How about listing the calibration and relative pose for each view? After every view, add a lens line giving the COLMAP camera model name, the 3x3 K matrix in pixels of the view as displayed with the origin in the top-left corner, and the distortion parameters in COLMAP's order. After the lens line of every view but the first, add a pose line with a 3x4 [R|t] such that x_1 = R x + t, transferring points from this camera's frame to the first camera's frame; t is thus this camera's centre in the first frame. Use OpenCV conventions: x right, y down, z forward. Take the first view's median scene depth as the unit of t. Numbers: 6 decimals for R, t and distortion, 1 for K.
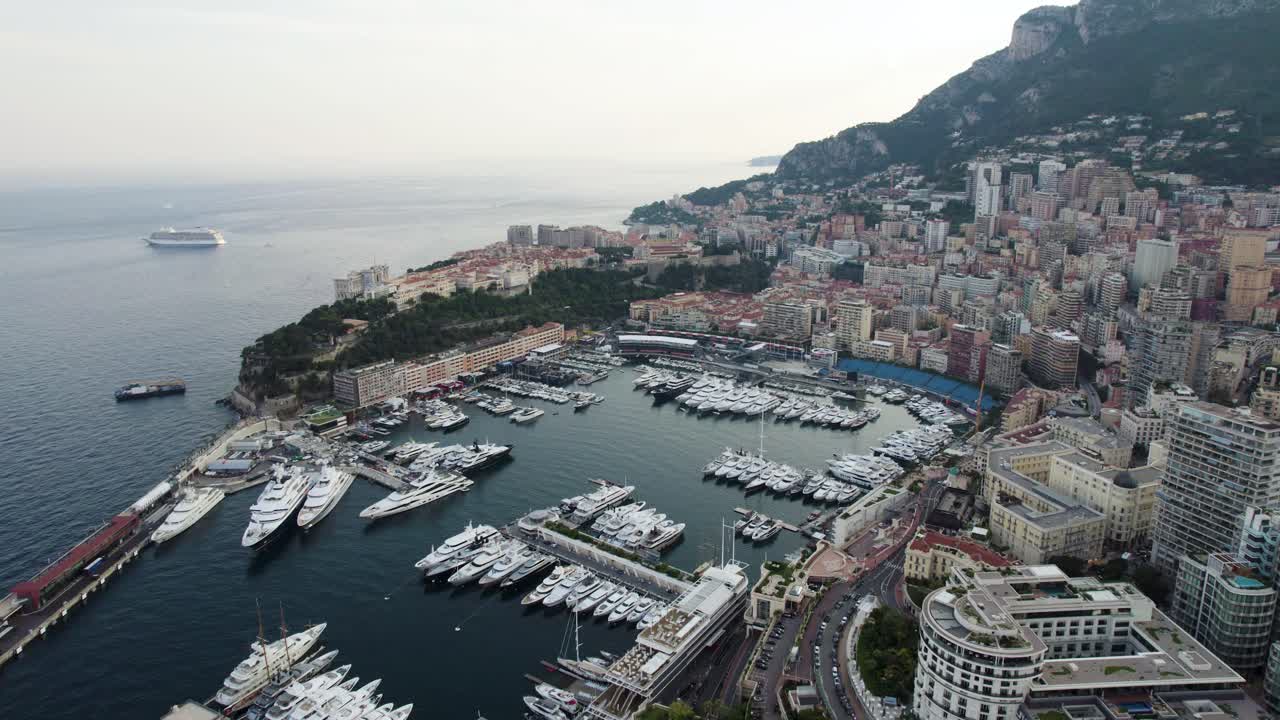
lens RADIAL K [[833.6, 0, 640.0], [0, 833.6, 360.0], [0, 0, 1]] dist [-0.091033, 0.078049]
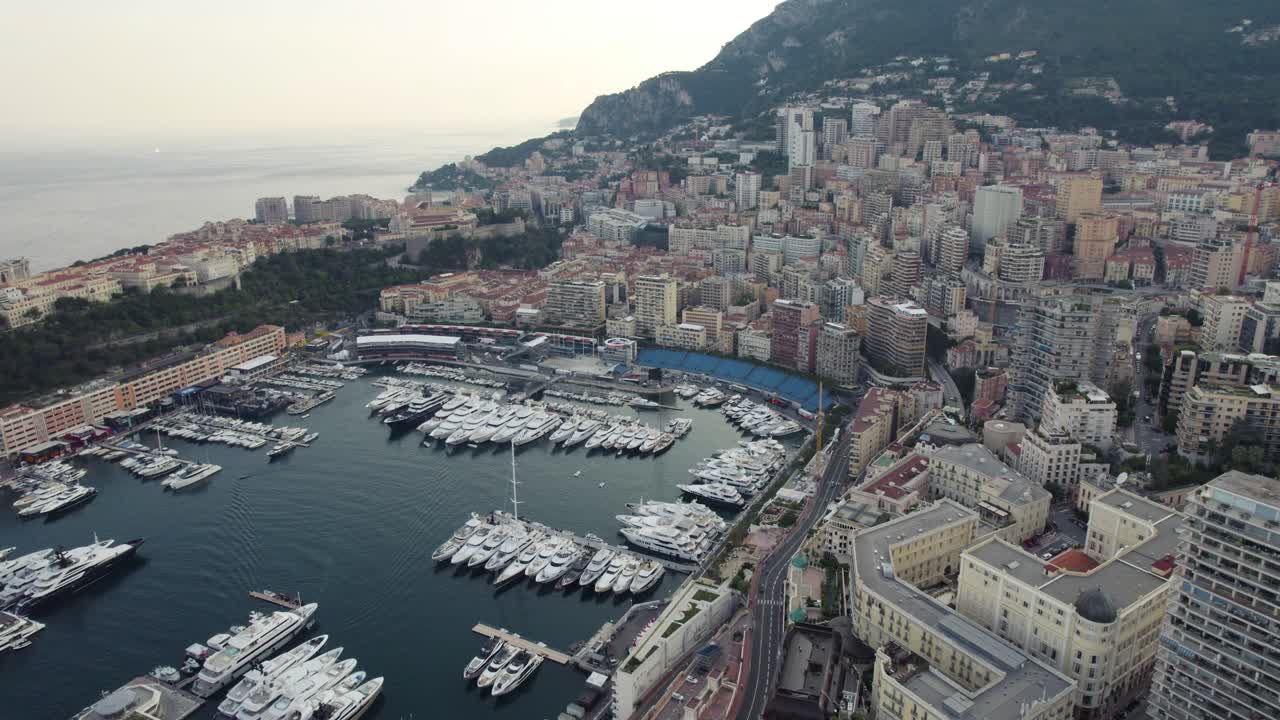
lens RADIAL K [[775.0, 0, 640.0], [0, 775.0, 360.0], [0, 0, 1]] dist [-0.054433, 0.032113]
pose [[0.977790, -0.074548, 0.195882, 0.088244], [0.063467, 0.996040, 0.062257, -0.036007], [-0.199747, -0.048442, 0.978649, 0.253653]]
